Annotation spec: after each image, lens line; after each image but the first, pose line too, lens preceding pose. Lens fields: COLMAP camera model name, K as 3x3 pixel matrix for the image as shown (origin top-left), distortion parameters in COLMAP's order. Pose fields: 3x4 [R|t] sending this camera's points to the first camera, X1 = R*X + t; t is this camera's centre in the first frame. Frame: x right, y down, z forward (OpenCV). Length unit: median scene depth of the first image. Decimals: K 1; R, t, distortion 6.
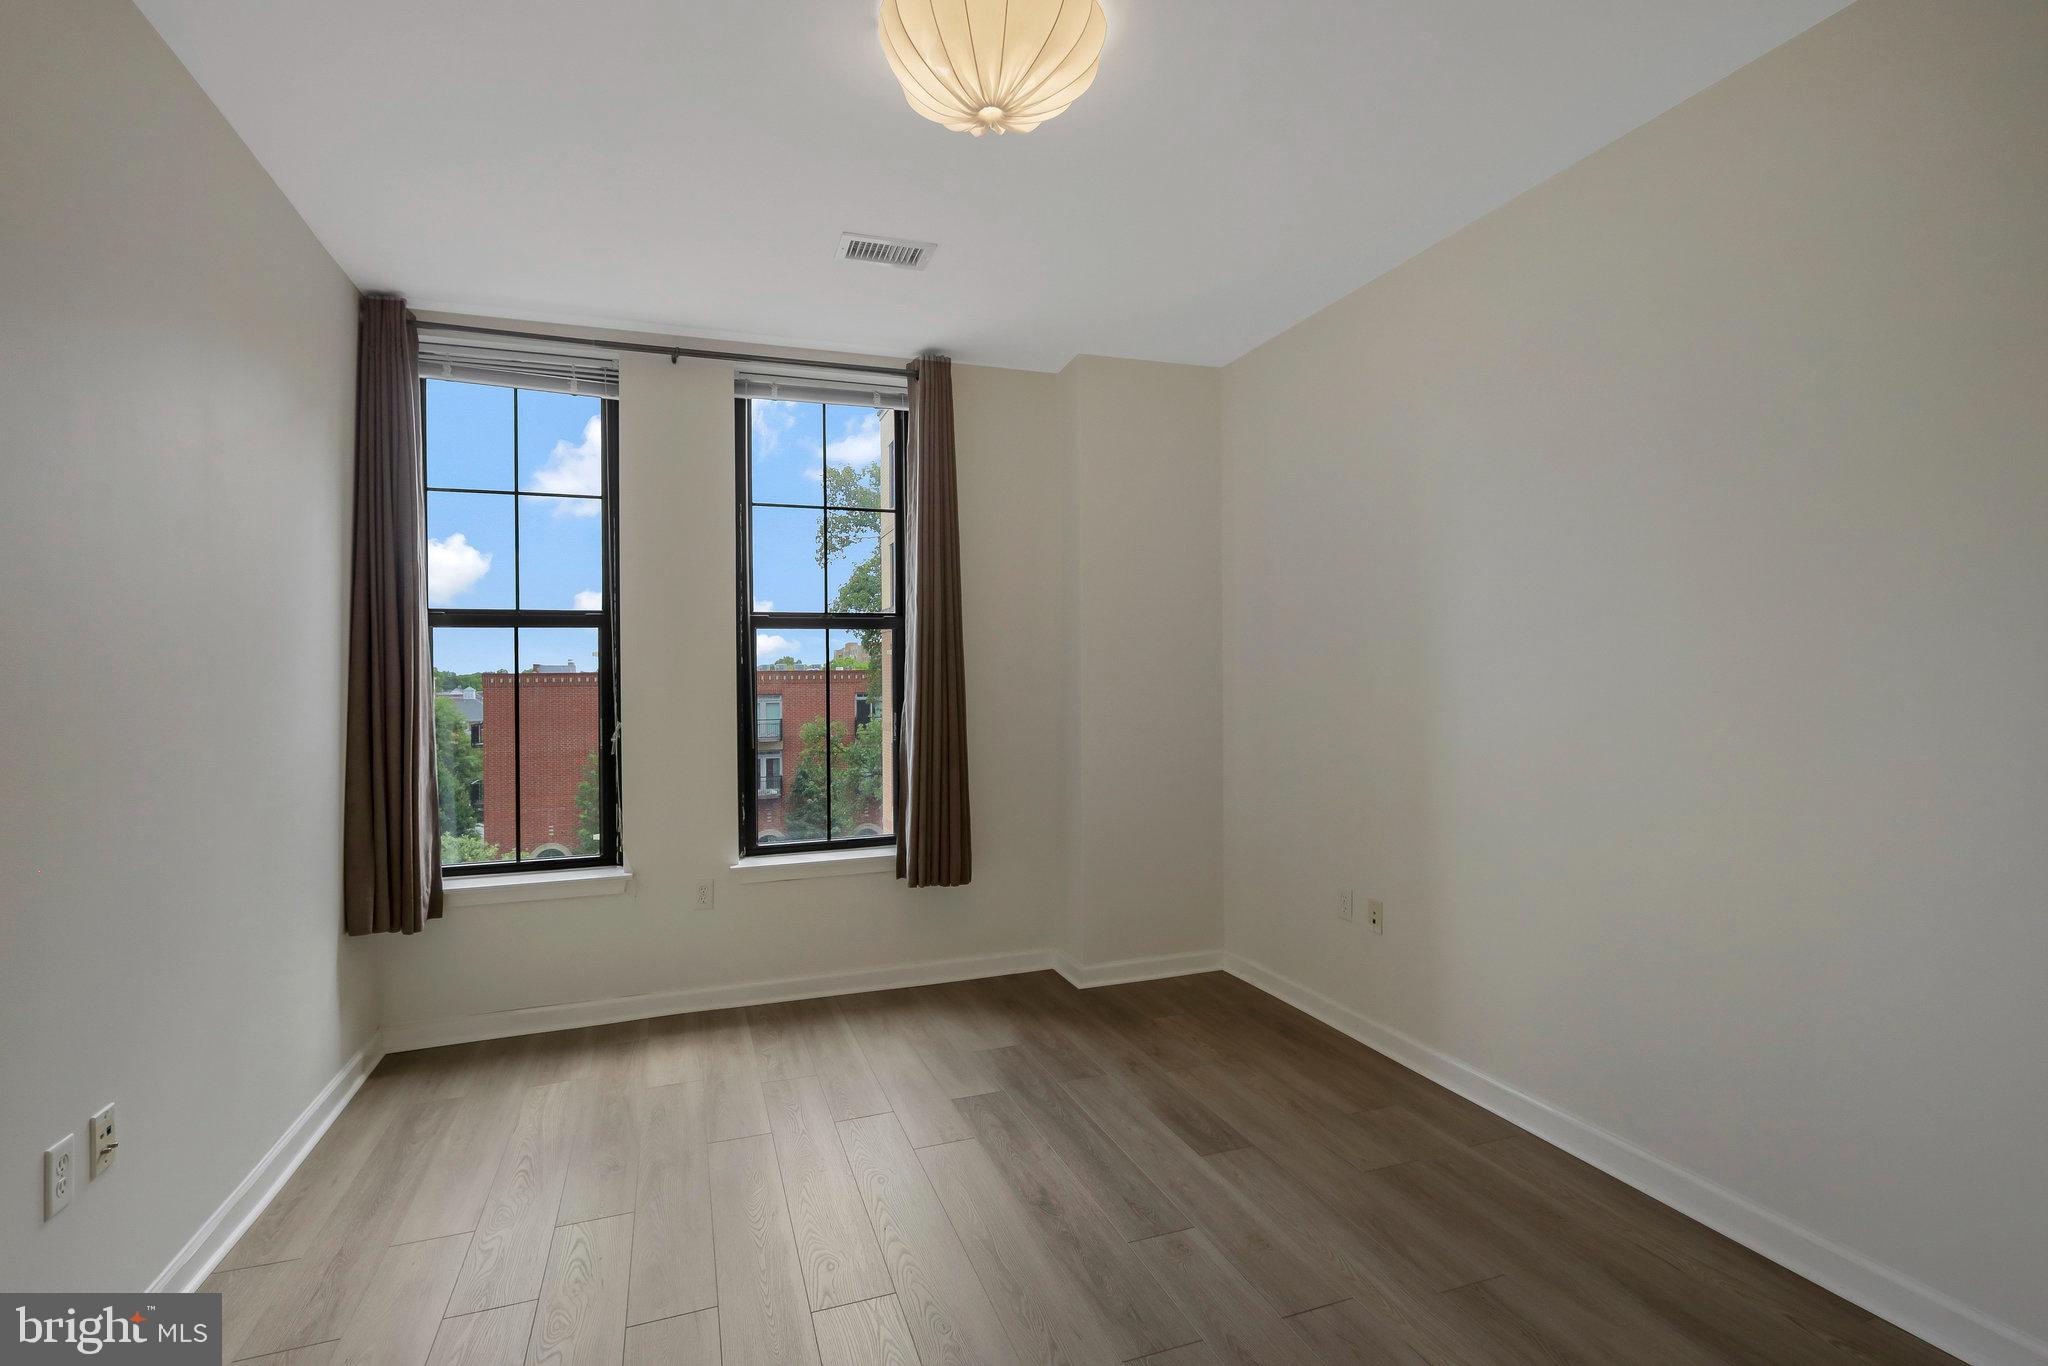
lens RADIAL K [[977.6, 0, 1034.1], [0, 977.6, 692.7], [0, 0, 1]] dist [-0.000382, -0.000364]
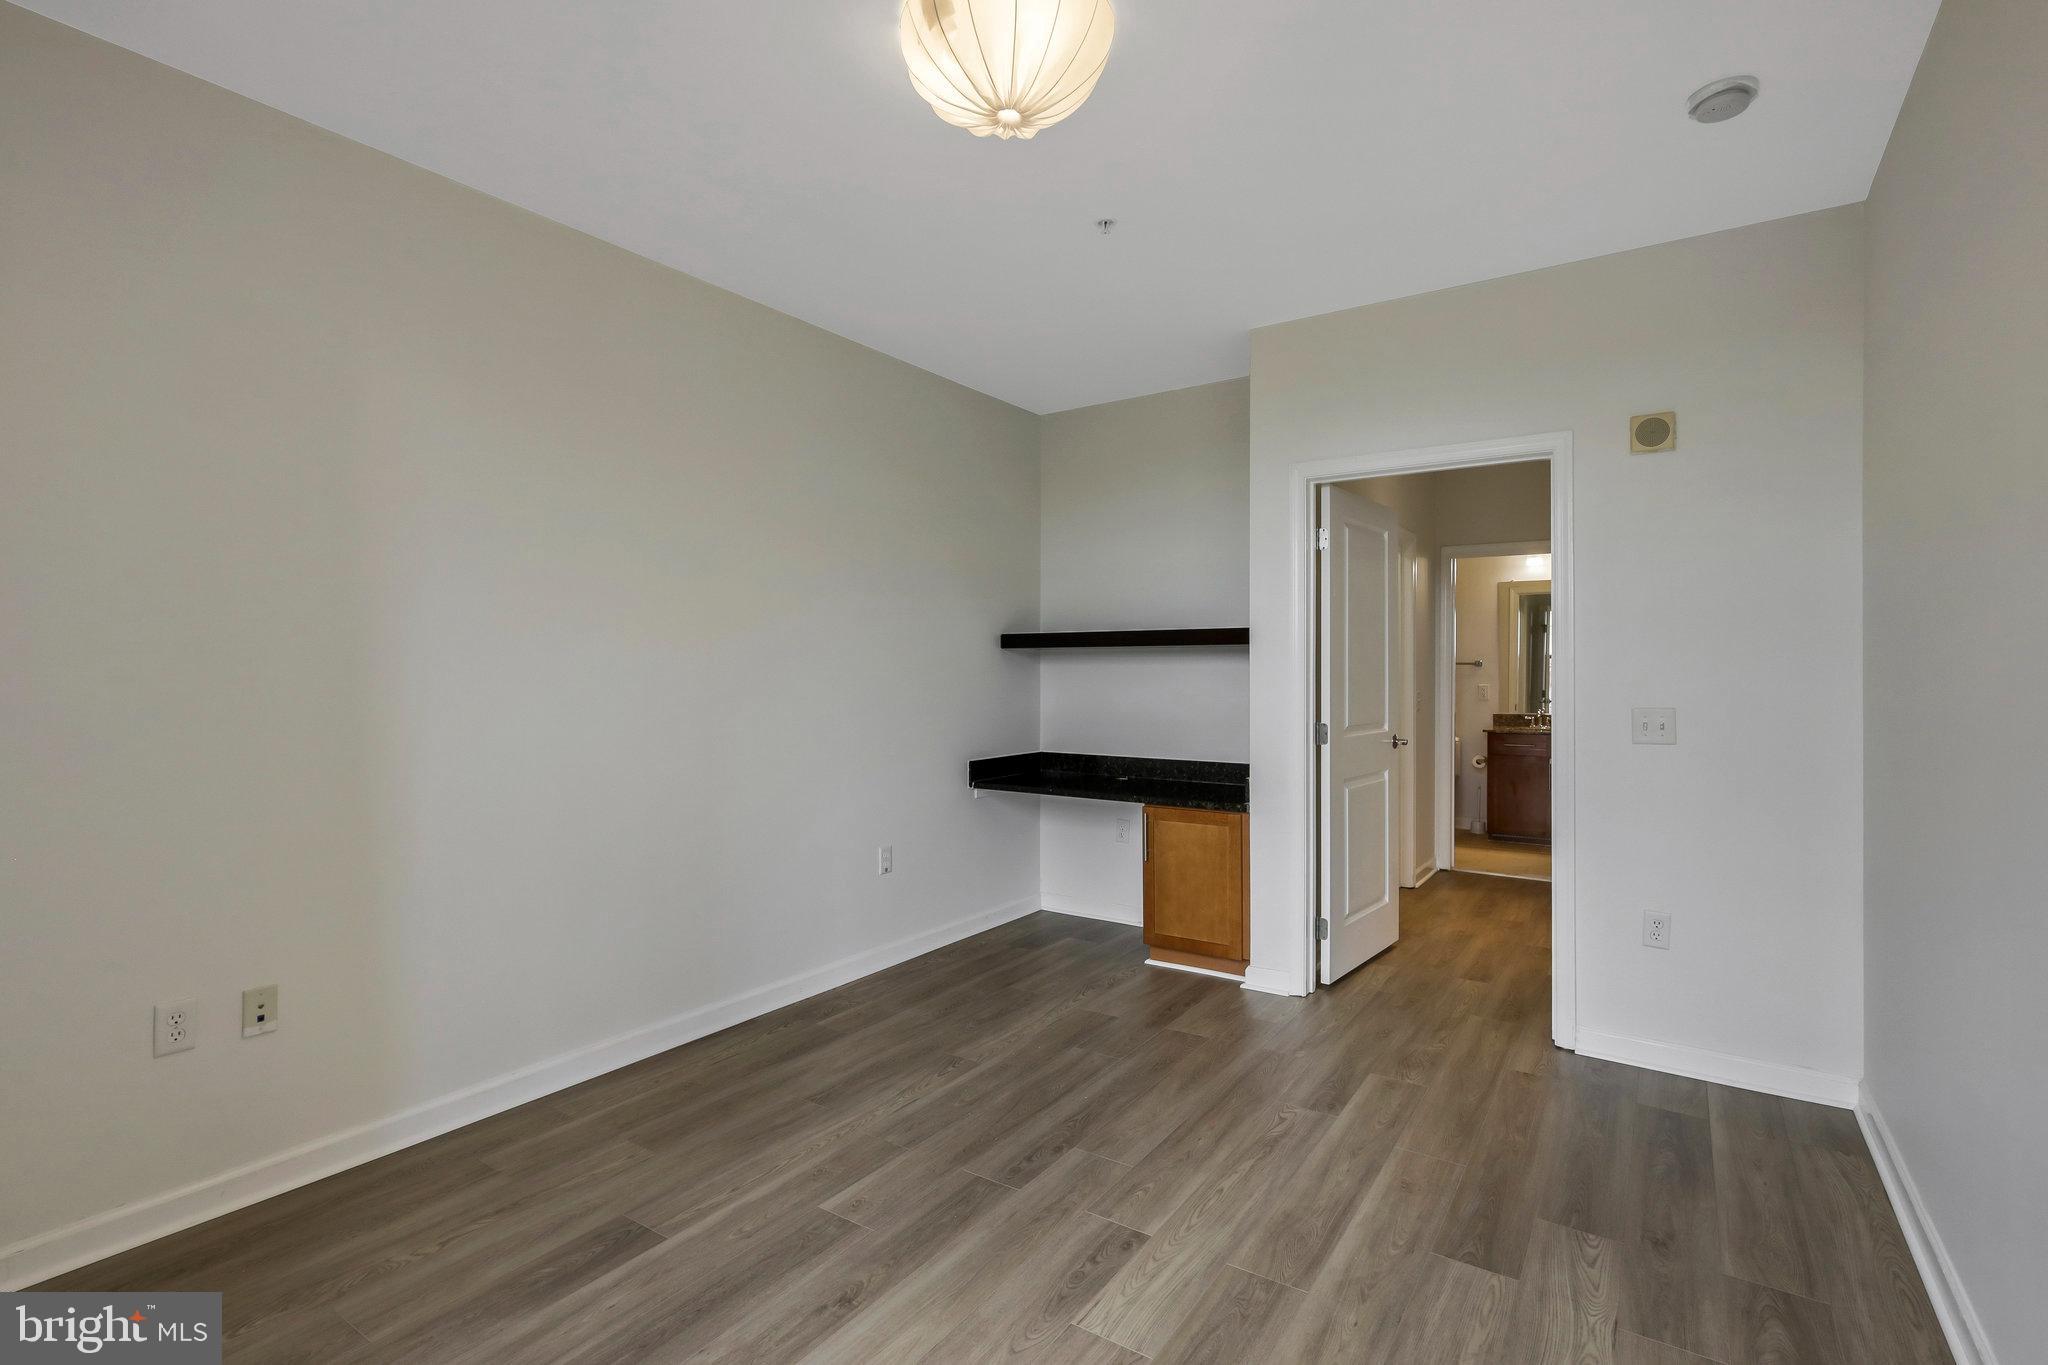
lens RADIAL K [[977.6, 0, 1015.1], [0, 977.6, 676.3], [0, 0, 1]] dist [-0.000382, -0.000364]
pose [[-0.587662, -0.005418, 0.809088, -0.706973], [0.004102, 0.999945, 0.009675, -0.022797], [-0.809096, 0.009005, -0.587607, 1.274546]]
